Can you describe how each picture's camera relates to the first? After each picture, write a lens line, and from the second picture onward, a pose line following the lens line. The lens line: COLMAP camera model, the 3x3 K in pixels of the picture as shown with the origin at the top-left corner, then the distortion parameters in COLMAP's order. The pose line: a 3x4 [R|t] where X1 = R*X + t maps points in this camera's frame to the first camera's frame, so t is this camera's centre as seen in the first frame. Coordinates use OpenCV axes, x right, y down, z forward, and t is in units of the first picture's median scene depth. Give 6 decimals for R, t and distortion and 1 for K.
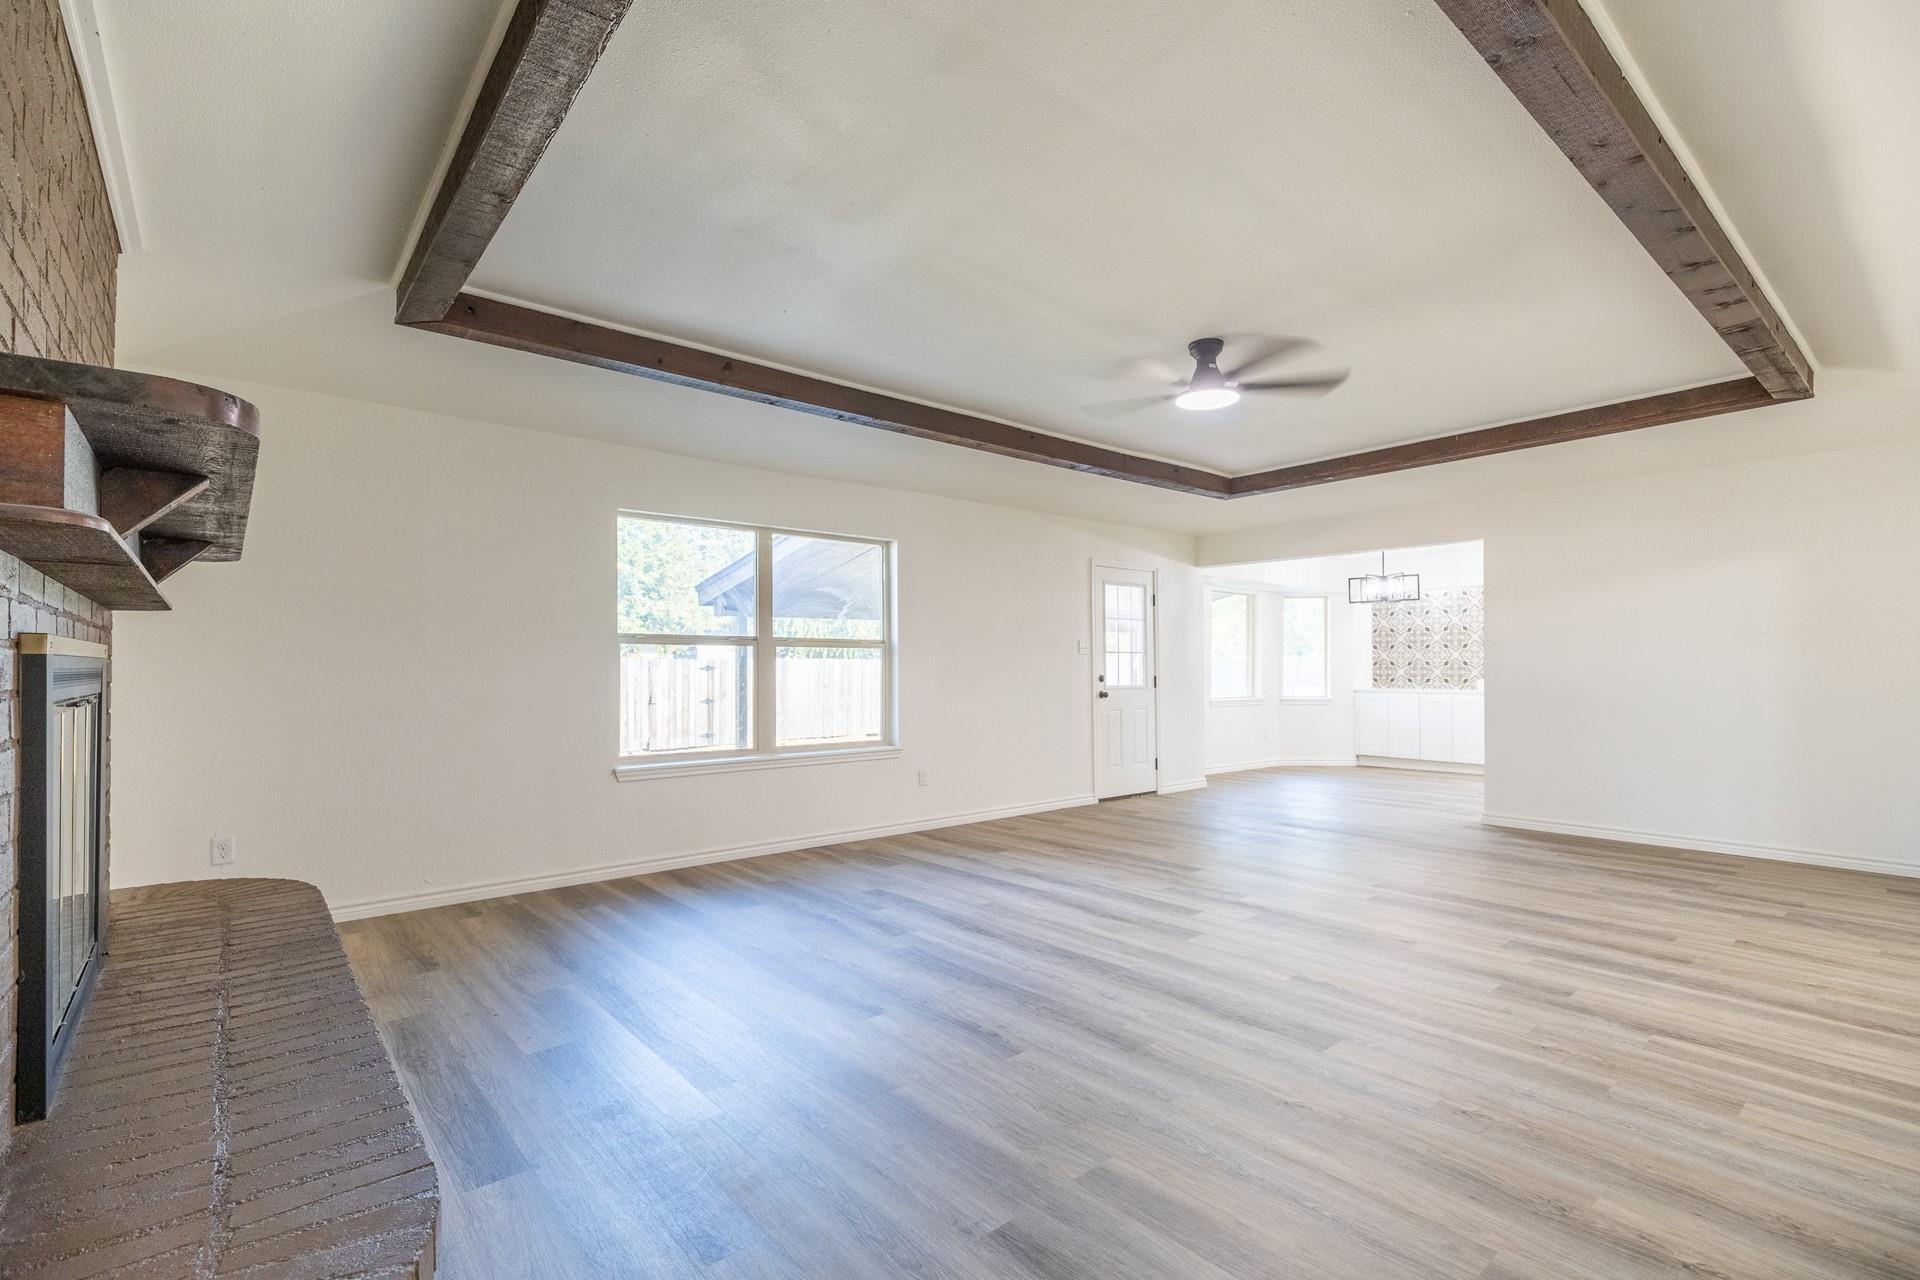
lens RADIAL K [[866.5, 0, 955.5], [0, 866.5, 657.6], [0, 0, 1]] dist [0.007370, -0.001161]
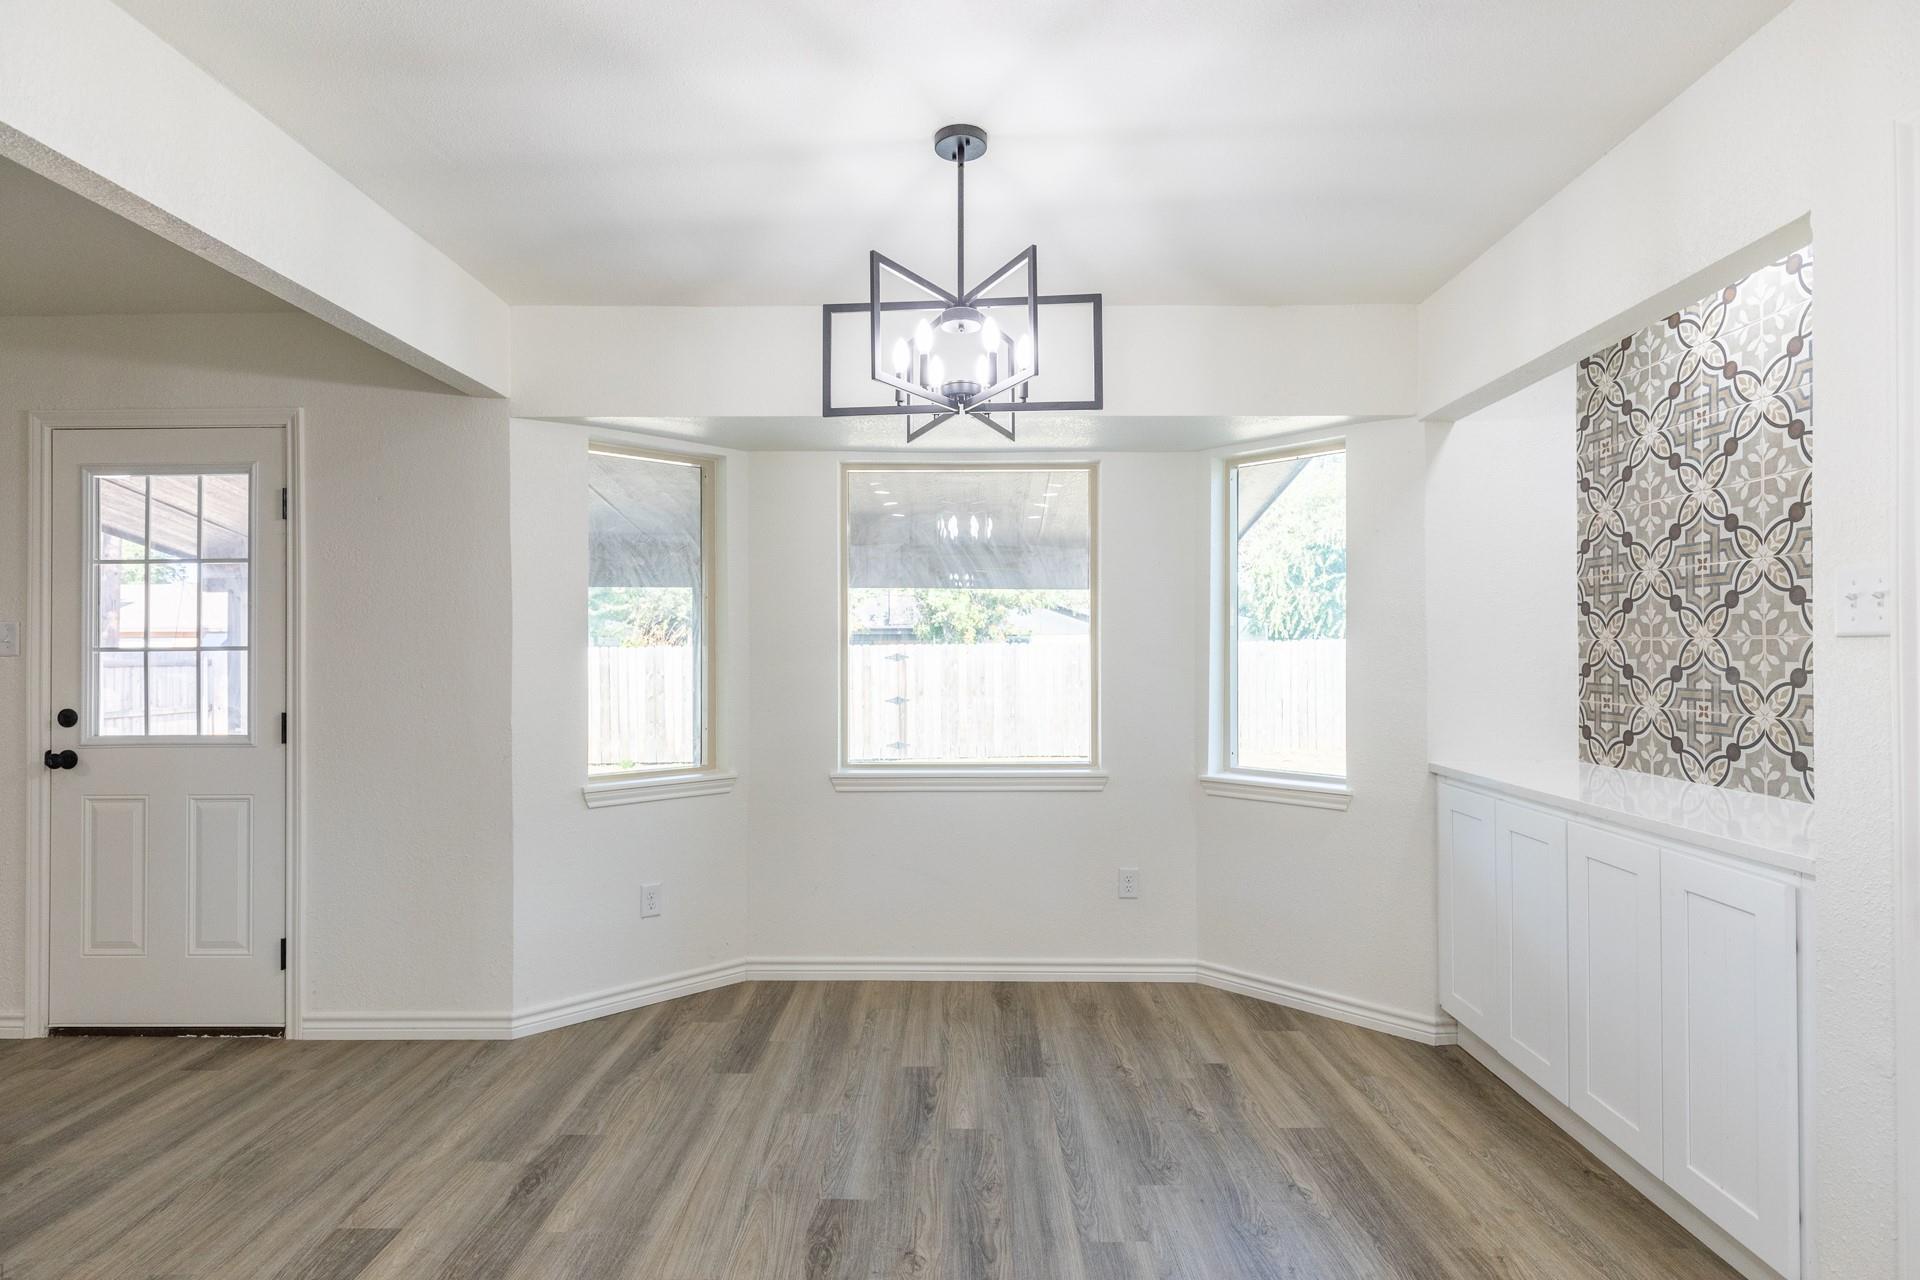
lens RADIAL K [[986.1, 0, 956.2], [0, 986.1, 644.5], [0, 0, 1]] dist [0.003444, 0.000409]
pose [[0.757742, -0.004337, -0.652540, 0.479460], [0.010850, 0.999923, 0.005954, -0.004413], [0.652465, -0.011591, 0.757731, 0.583099]]
